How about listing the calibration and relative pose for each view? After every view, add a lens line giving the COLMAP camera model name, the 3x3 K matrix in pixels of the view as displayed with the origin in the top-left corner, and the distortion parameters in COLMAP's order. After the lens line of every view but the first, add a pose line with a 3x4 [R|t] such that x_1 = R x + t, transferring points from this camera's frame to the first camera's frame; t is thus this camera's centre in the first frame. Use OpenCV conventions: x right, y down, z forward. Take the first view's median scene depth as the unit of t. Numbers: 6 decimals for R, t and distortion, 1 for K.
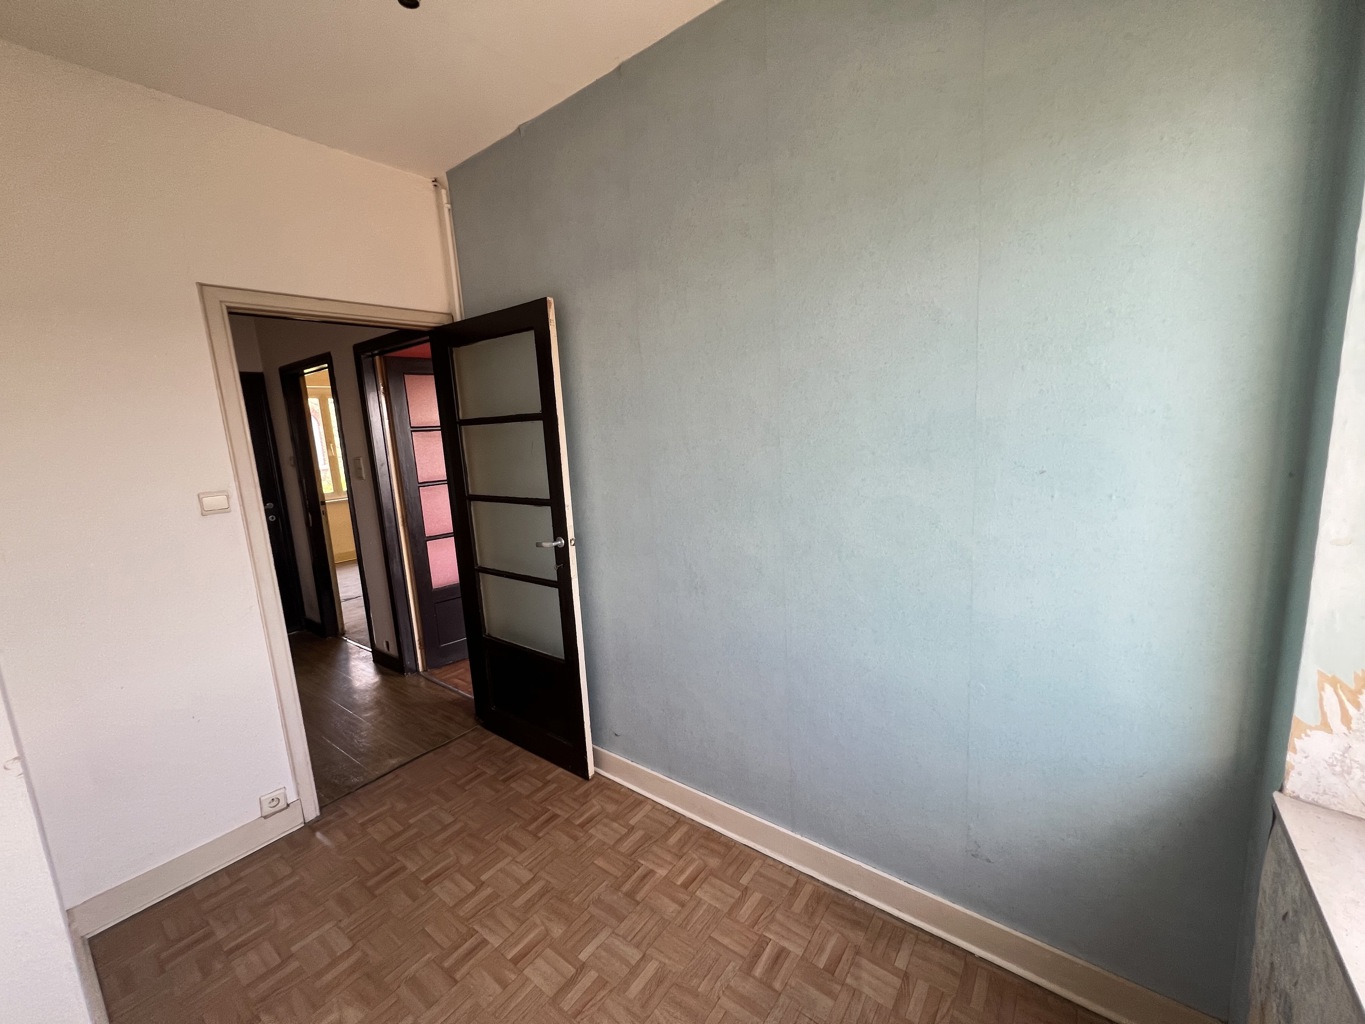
lens RADIAL K [[546.8, 0, 683.0], [0, 546.8, 515.4], [0, 0, 1]] dist [-0.001138, 0.000238]
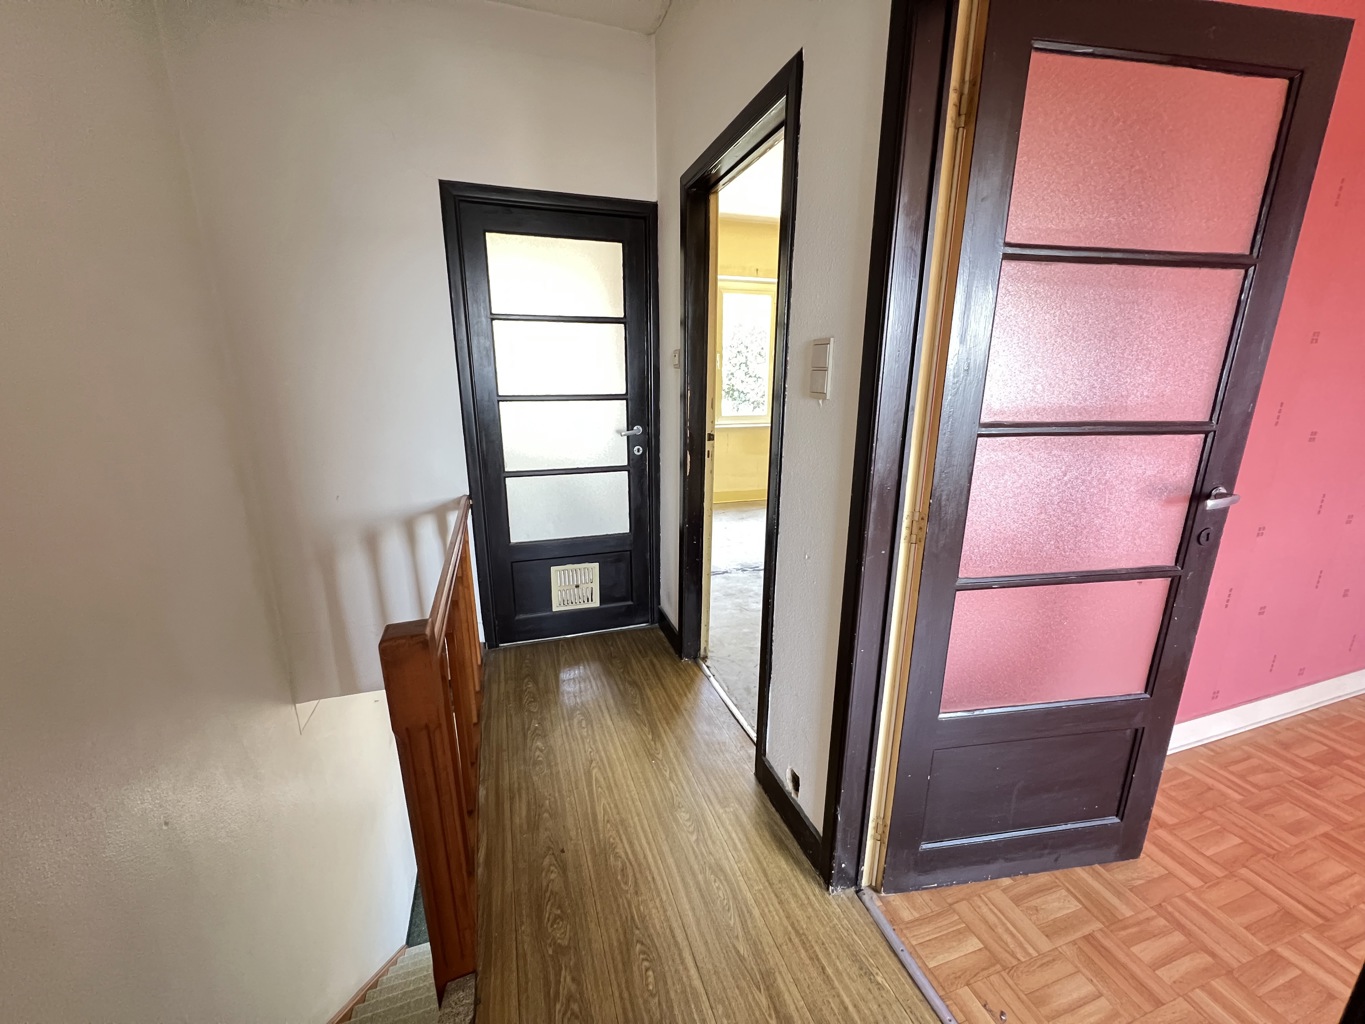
lens RADIAL K [[546.8, 0, 683.0], [0, 546.8, 515.4], [0, 0, 1]] dist [-0.001138, 0.000238]
pose [[0.820836, 0.200220, -0.534921, -0.399636], [-0.140069, 0.978511, 0.151319, -0.027336], [0.553723, -0.049283, 0.831241, 0.560828]]
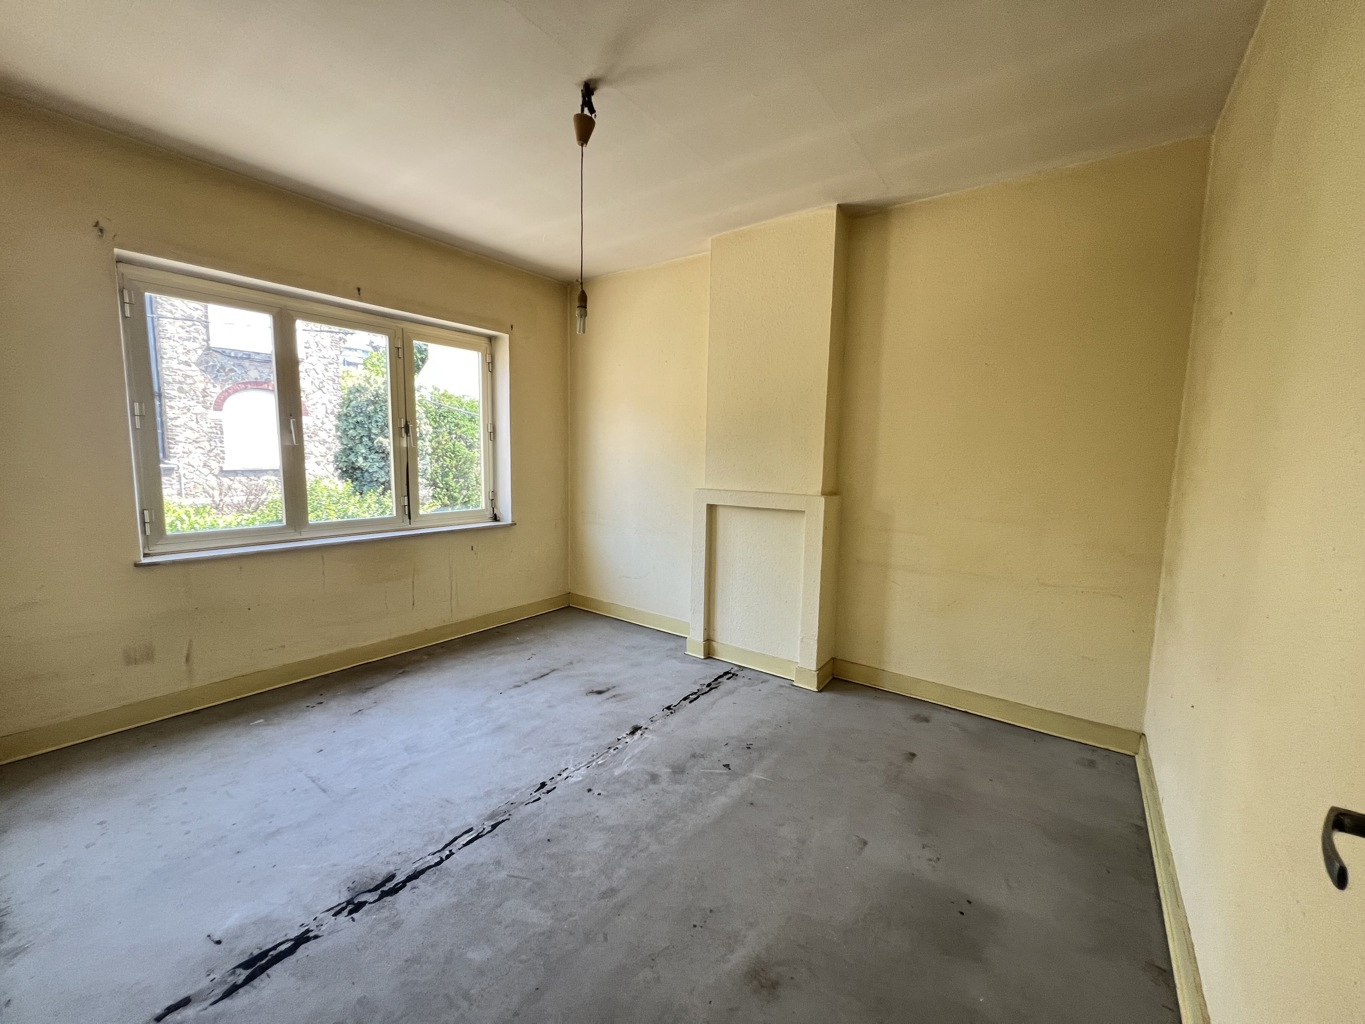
lens RADIAL K [[546.8, 0, 683.0], [0, 546.8, 515.4], [0, 0, 1]] dist [-0.001138, 0.000238]
pose [[0.997062, 0.072797, 0.023813, -0.502904], [-0.071541, 0.996186, -0.049948, -0.059337], [-0.027358, 0.048098, 0.998468, 0.786622]]
